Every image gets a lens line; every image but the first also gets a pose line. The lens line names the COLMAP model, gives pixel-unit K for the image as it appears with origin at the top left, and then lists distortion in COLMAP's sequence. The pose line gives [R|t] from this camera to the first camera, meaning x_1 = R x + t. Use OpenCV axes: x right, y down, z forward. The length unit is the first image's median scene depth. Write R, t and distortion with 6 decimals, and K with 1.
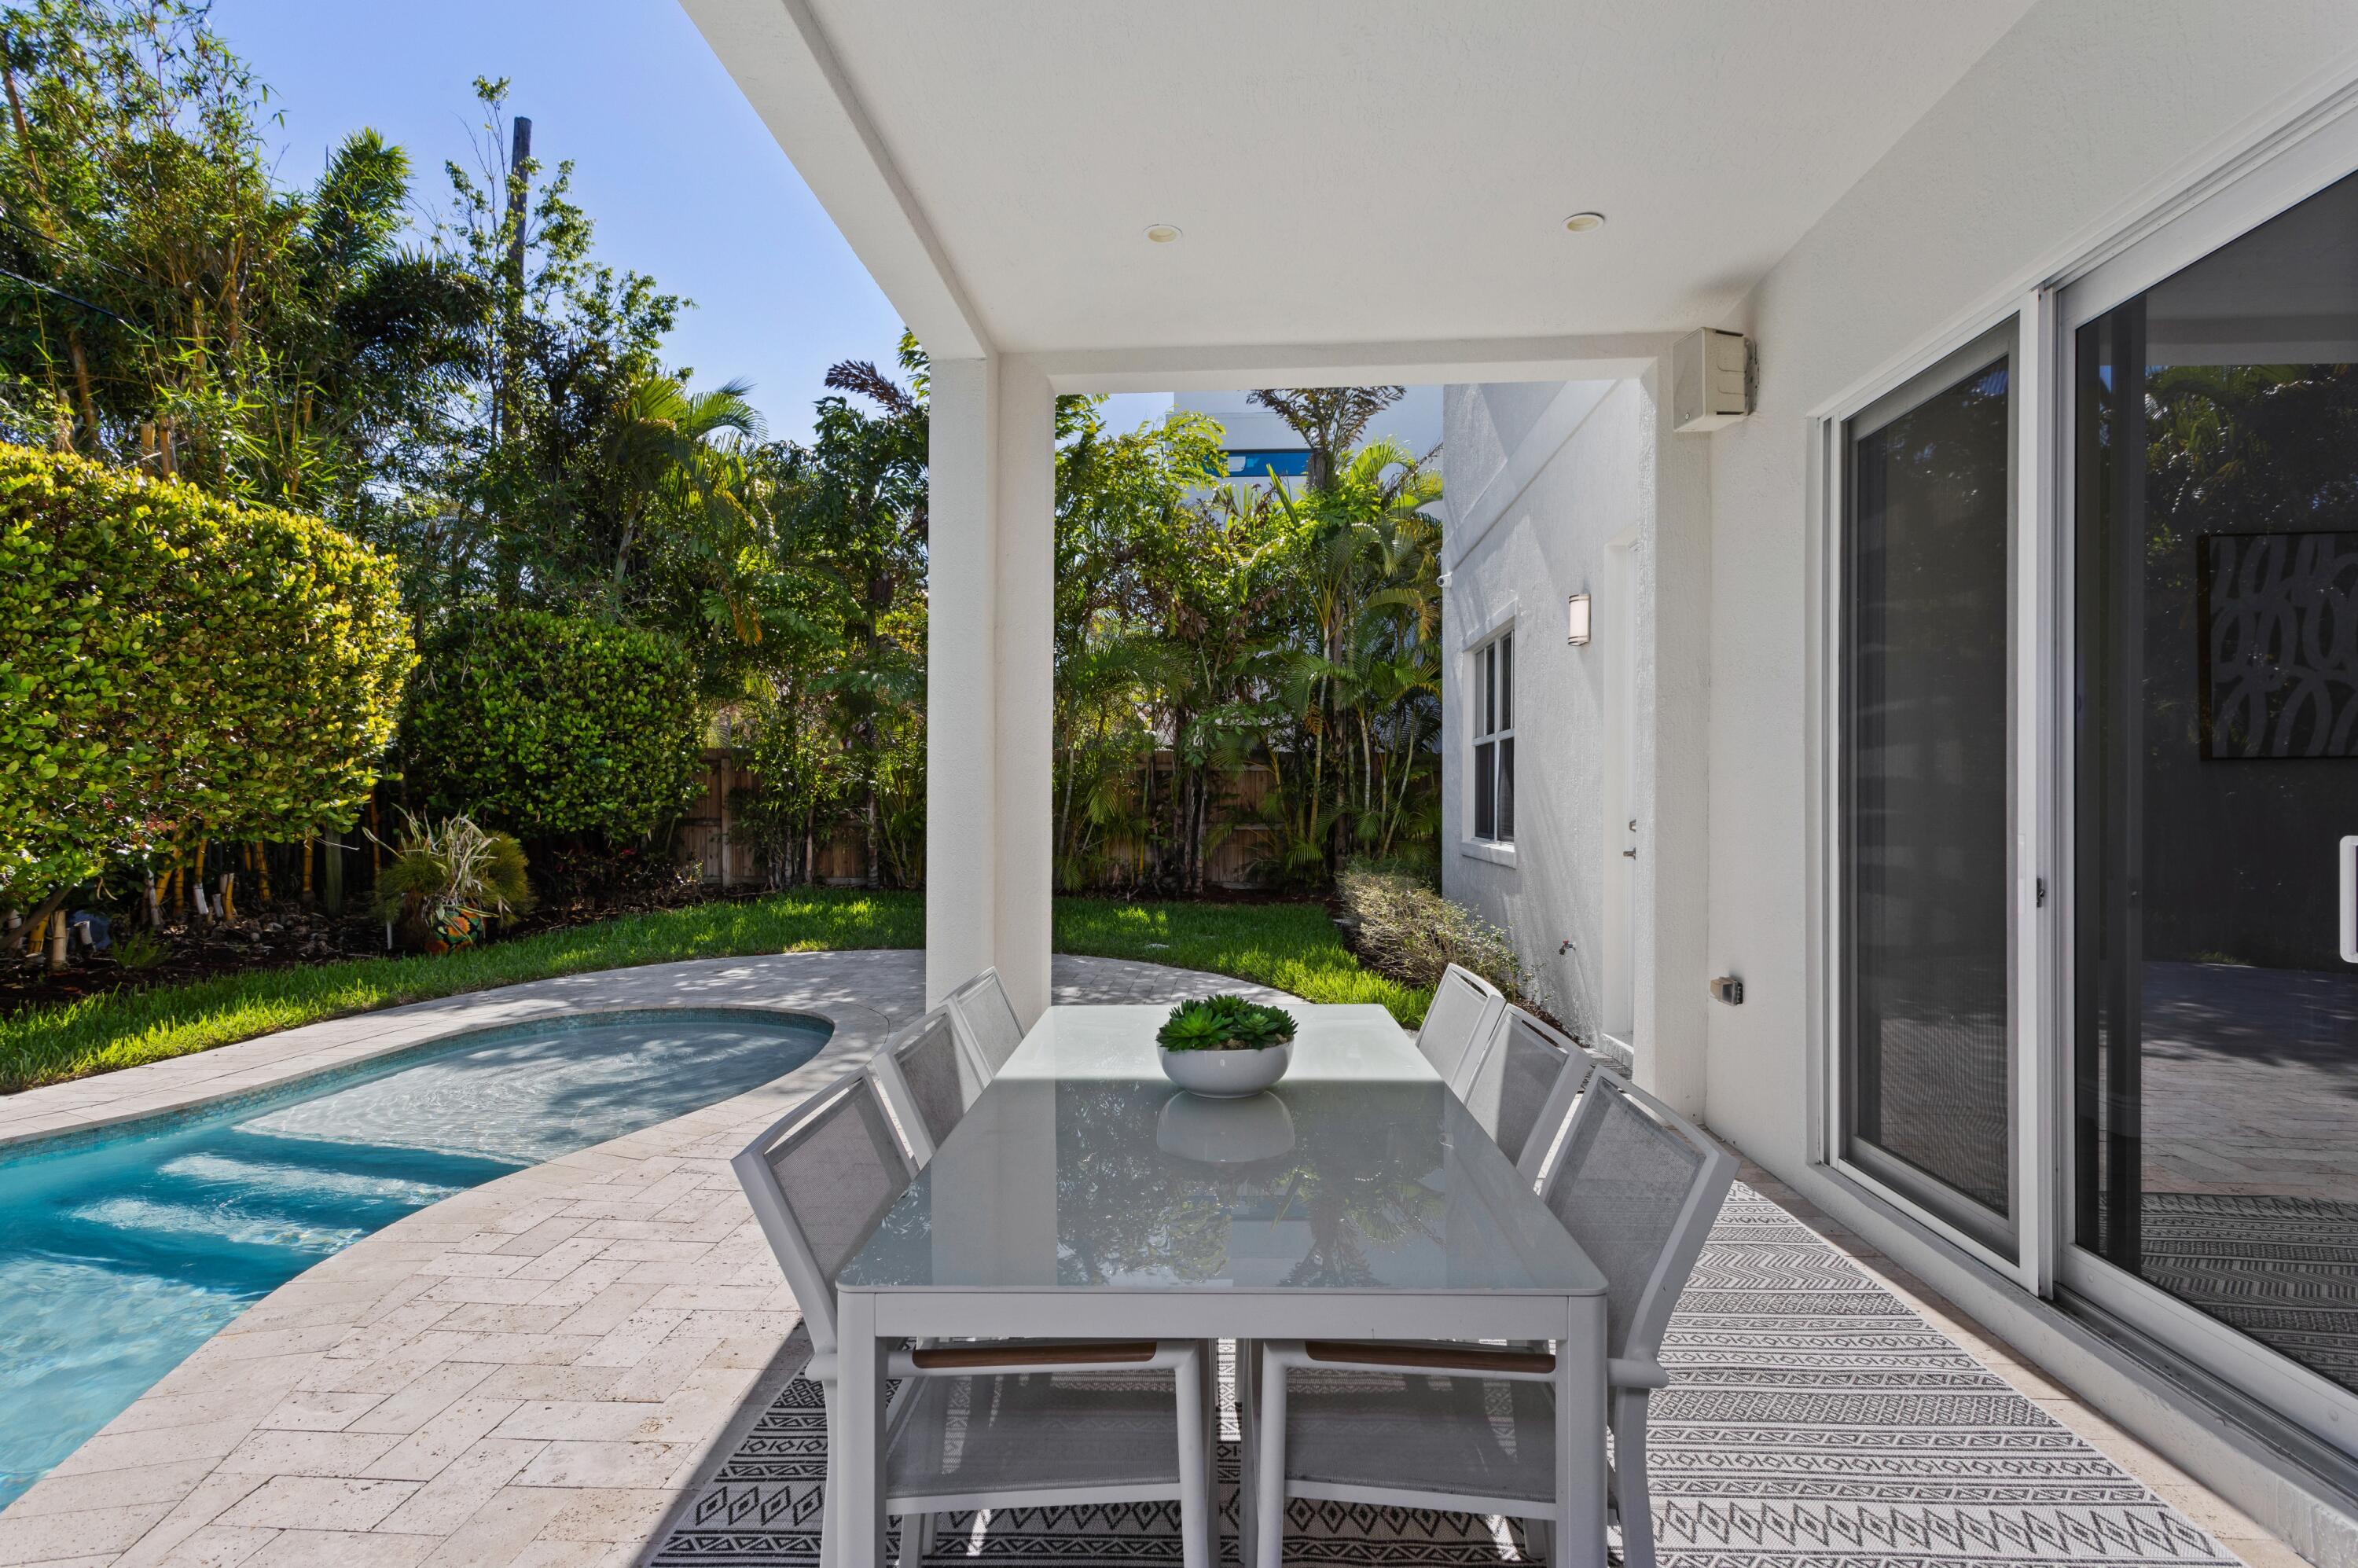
lens RADIAL K [[1155.3, 0, 1181.1], [0, 1155.3, 793.4], [0, 0, 1]] dist [0.002584, -0.000110]
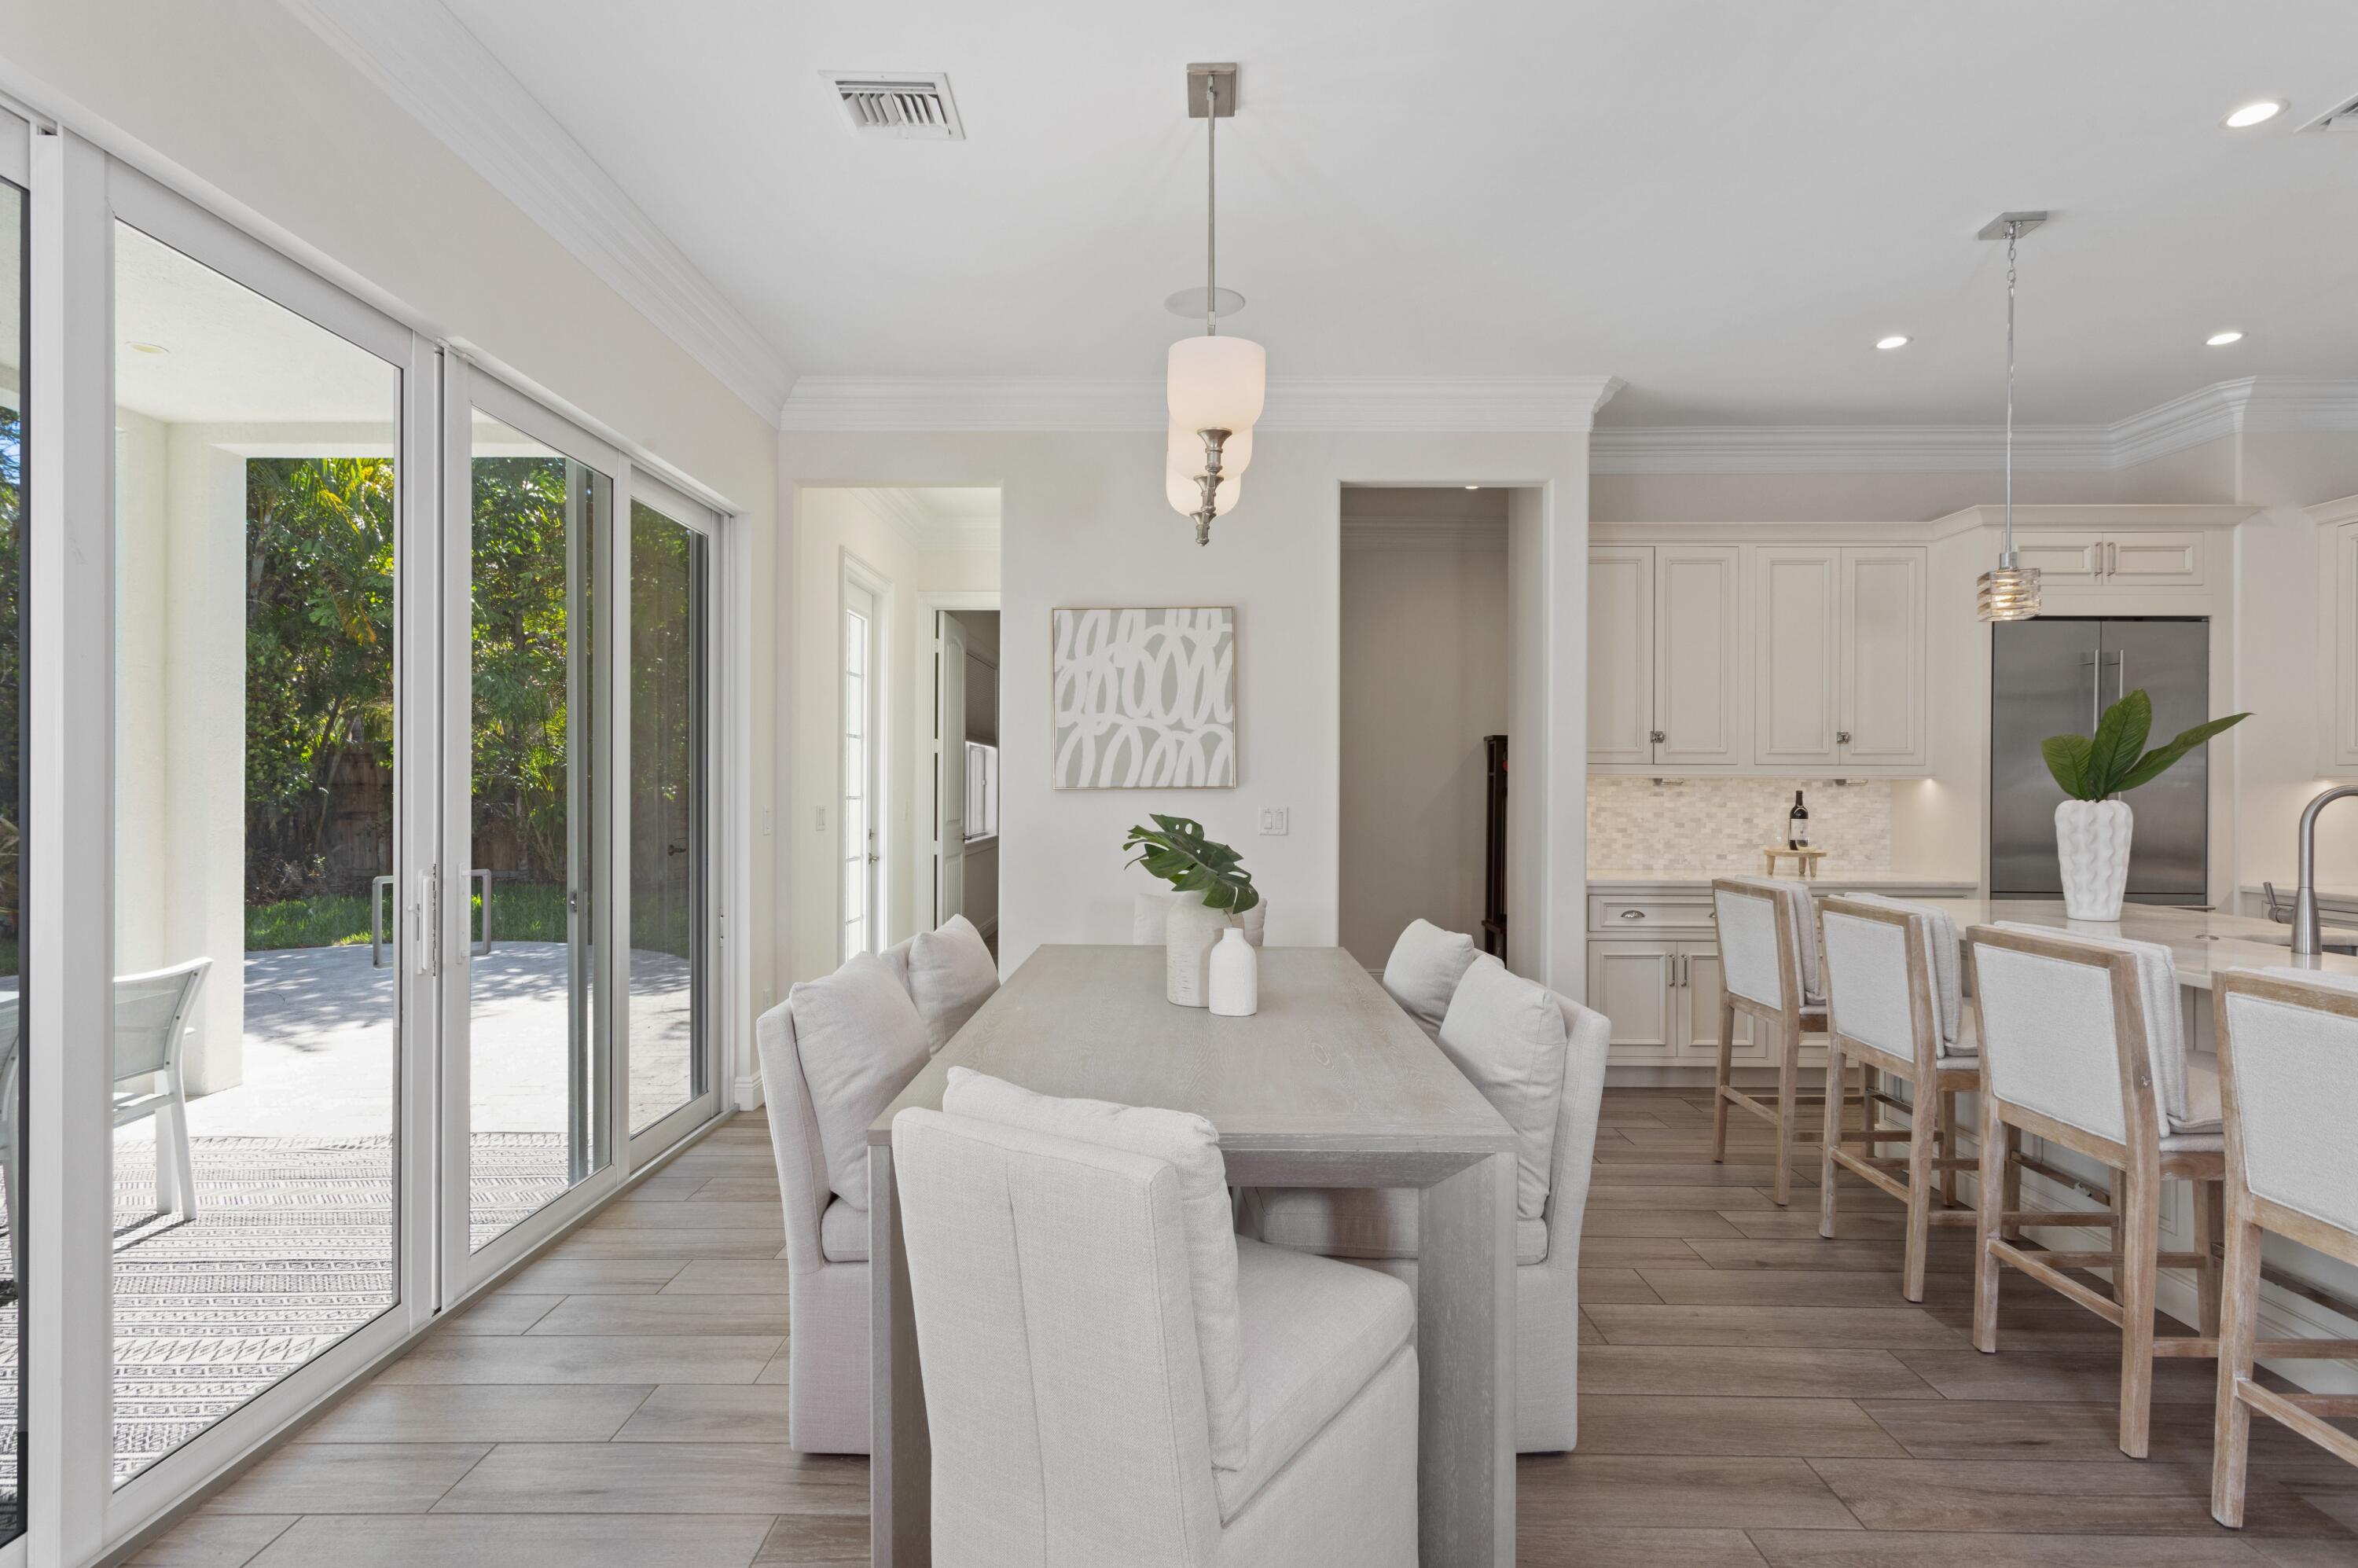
lens RADIAL K [[1155.3, 0, 1176.3], [0, 1155.3, 798.0], [0, 0, 1]] dist [0.002584, -0.000110]
pose [[0.998931, 0.007494, 0.045617, 0.970081], [-0.008158, 0.999863, 0.014390, -0.038921], [-0.045503, -0.014747, 0.998855, -0.248498]]
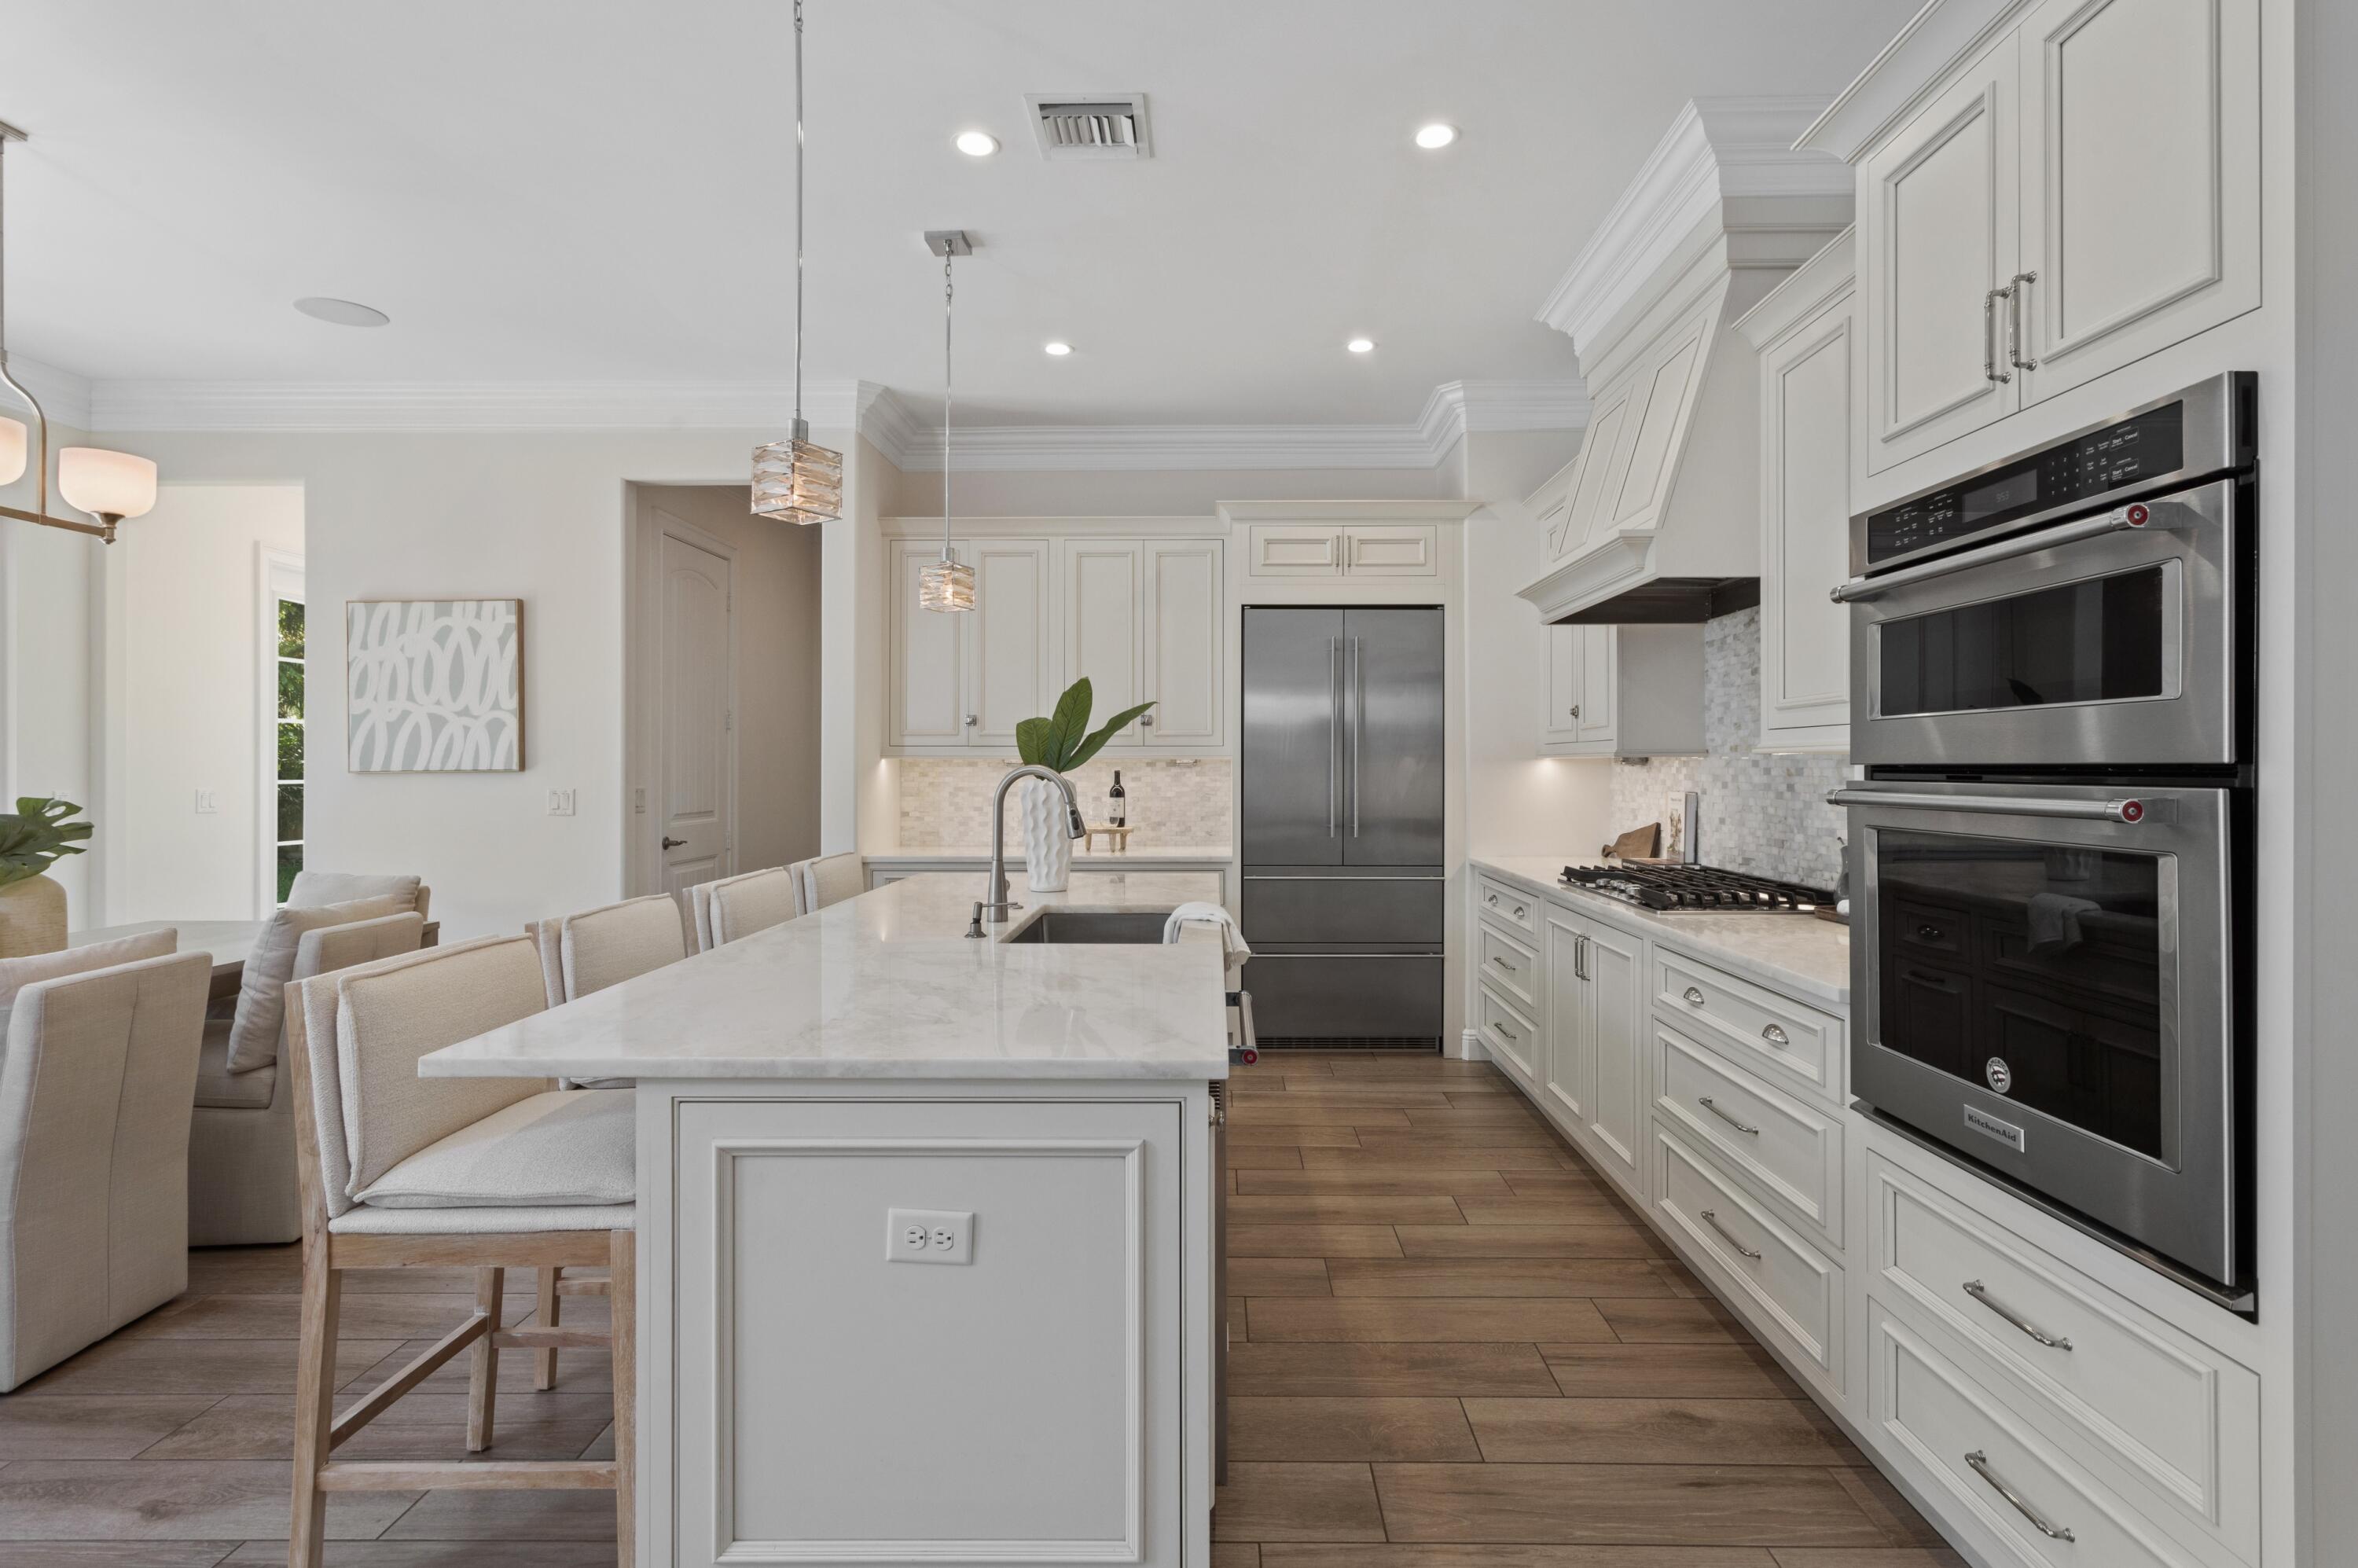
lens RADIAL K [[1155.3, 0, 1186.1], [0, 1155.3, 763.1], [0, 0, 1]] dist [0.002584, -0.000110]
pose [[0.998761, 0.003231, 0.049661, 1.781205], [-0.003279, 0.999994, 0.000885, -0.044695], [-0.049657, -0.001047, 0.998766, -0.357561]]
